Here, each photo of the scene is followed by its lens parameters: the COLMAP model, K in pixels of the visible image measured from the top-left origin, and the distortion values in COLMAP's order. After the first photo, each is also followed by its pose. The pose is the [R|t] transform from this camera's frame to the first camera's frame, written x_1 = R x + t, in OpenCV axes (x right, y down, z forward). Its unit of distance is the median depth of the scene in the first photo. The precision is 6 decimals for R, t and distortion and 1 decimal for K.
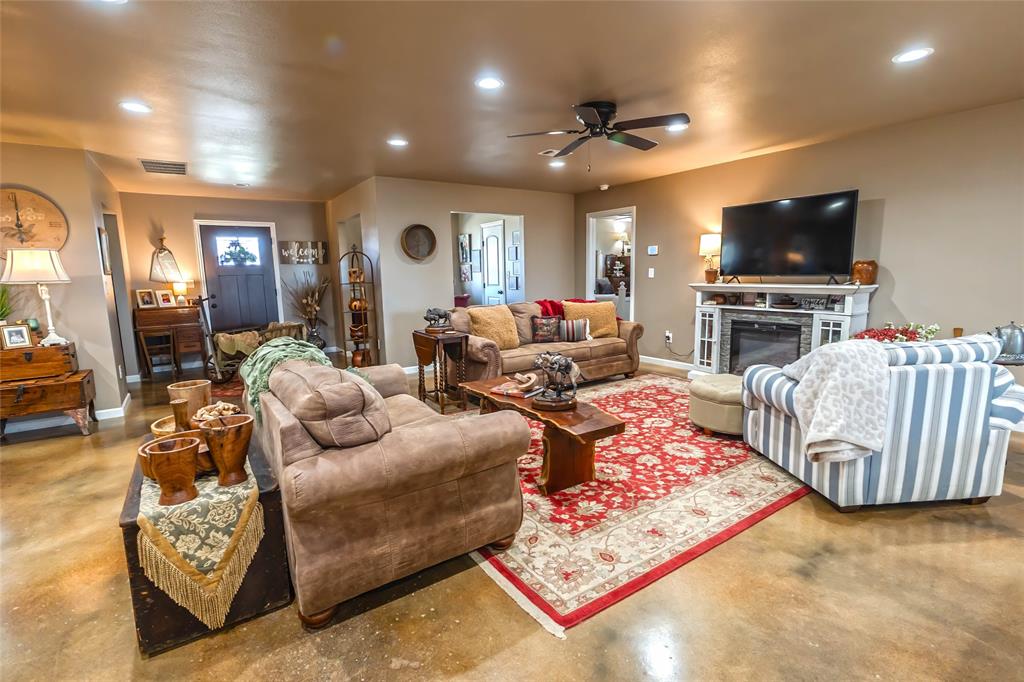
lens RADIAL K [[472.5, 0, 514.3], [0, 472.5, 340.1], [0, 0, 1]] dist [-0.002166, -0.000355]
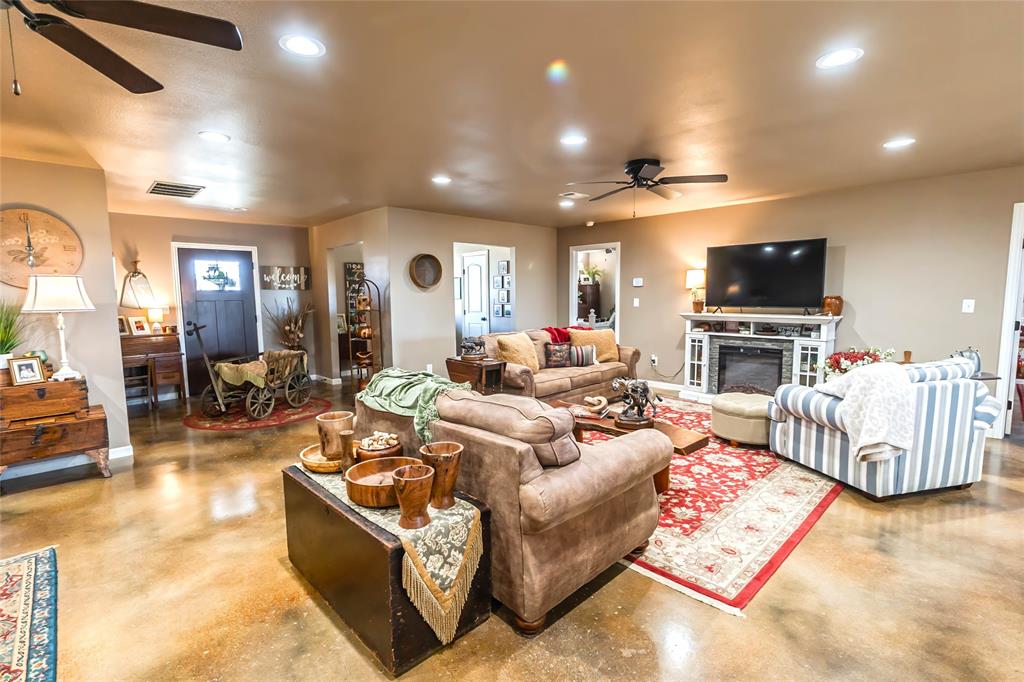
lens RADIAL K [[469.8, 0, 514.2], [0, 469.8, 341.6], [0, 0, 1]] dist [-0.002316, -0.000441]
pose [[0.985251, -0.006509, 0.170992, -0.260703], [0.014317, 0.998908, -0.044474, -0.009137], [-0.170516, 0.046266, 0.984268, -0.041446]]
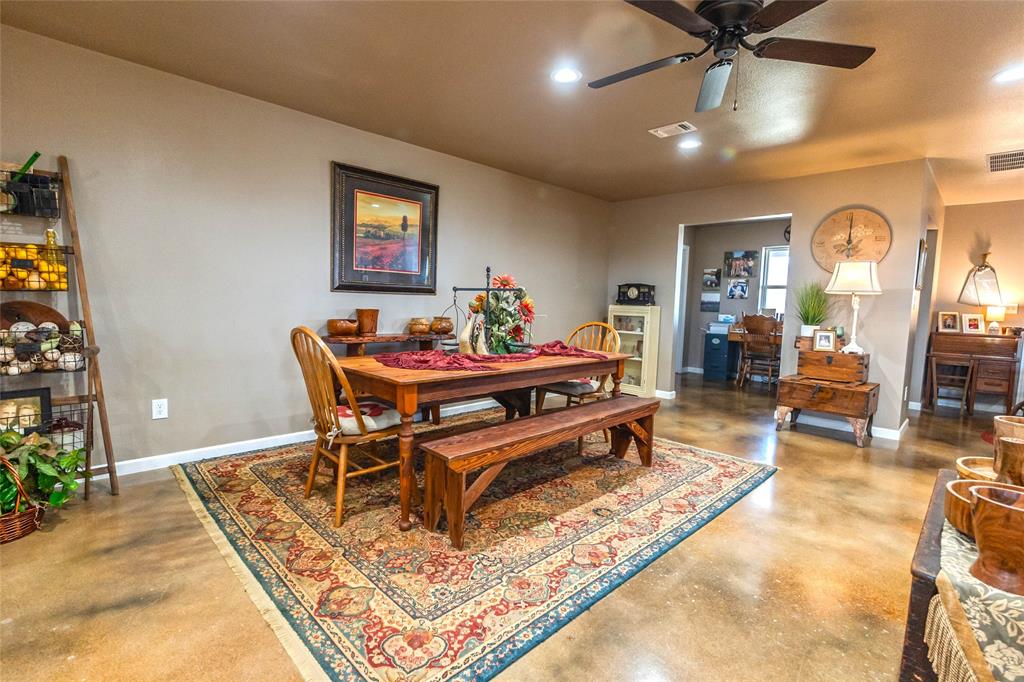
lens RADIAL K [[468.5, 0, 512.0], [0, 468.5, 341.0], [0, 0, 1]] dist [-0.007129, -0.000394]
pose [[0.172902, 0.112705, -0.978469, -0.091992], [-0.176198, 0.980945, 0.081855, 0.029599], [0.969051, 0.158252, 0.189466, 0.065348]]
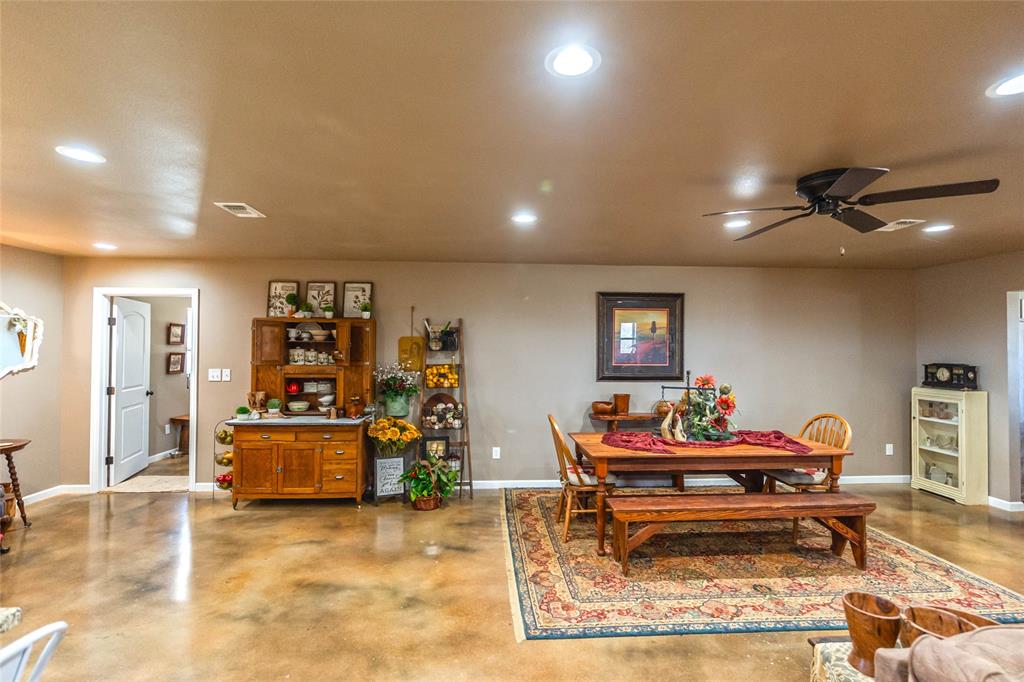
lens RADIAL K [[469.8, 0, 514.2], [0, 469.8, 341.6], [0, 0, 1]] dist [-0.002316, -0.000441]
pose [[-0.514794, 0.007134, -0.857284, 0.152700], [-0.116145, 0.990166, 0.077984, -0.102394], [0.849410, 0.139715, -0.508903, 0.313600]]
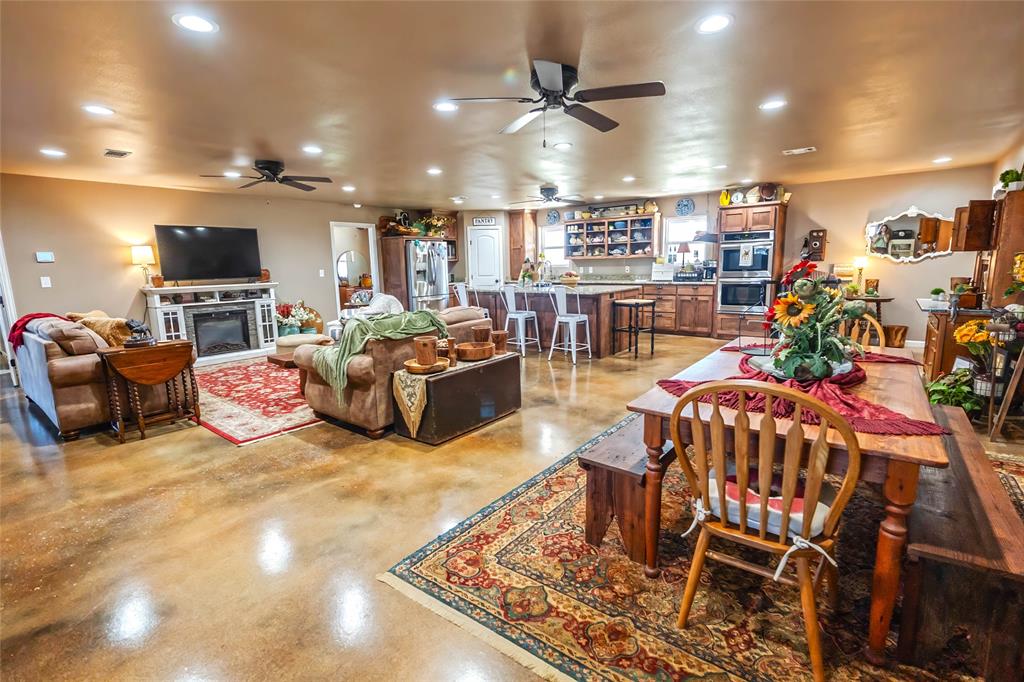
lens RADIAL K [[472.5, 0, 514.3], [0, 472.5, 340.1], [0, 0, 1]] dist [-0.002166, -0.000355]
pose [[-0.303840, -0.126303, 0.944314, -1.214030], [0.167278, 0.968704, 0.183388, -0.074102], [-0.937923, 0.213684, -0.273204, 0.629354]]
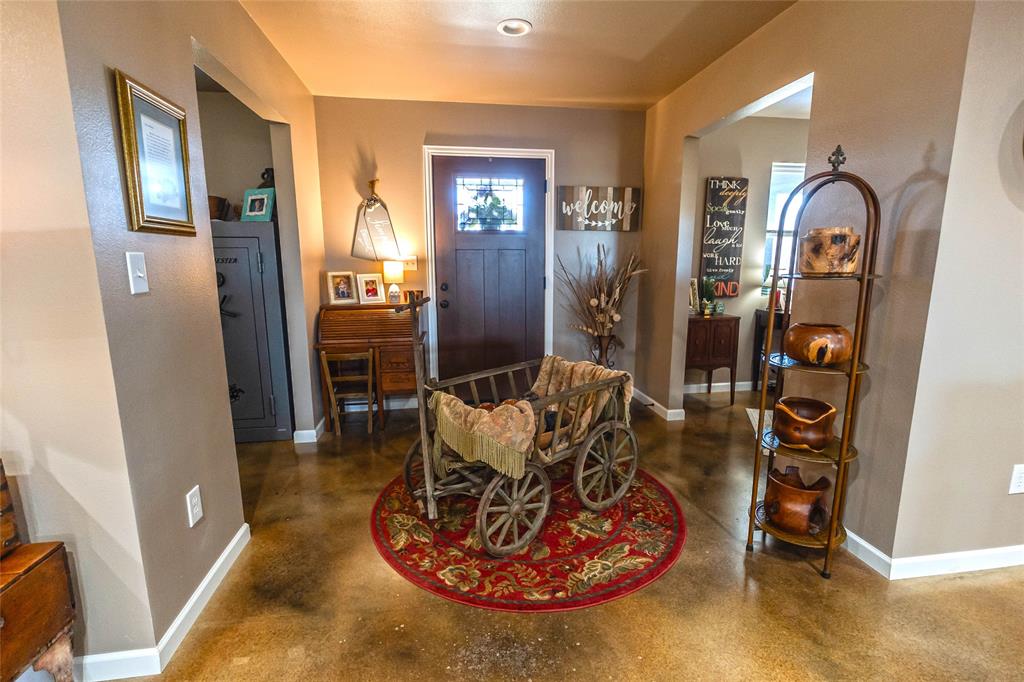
lens RADIAL K [[472.5, 0, 514.3], [0, 472.5, 340.1], [0, 0, 1]] dist [-0.002166, -0.000355]
pose [[0.902642, 0.092932, -0.420240, -0.519482], [-0.078694, 0.995587, 0.051134, -0.104670], [0.423137, -0.013086, 0.905971, 0.849885]]
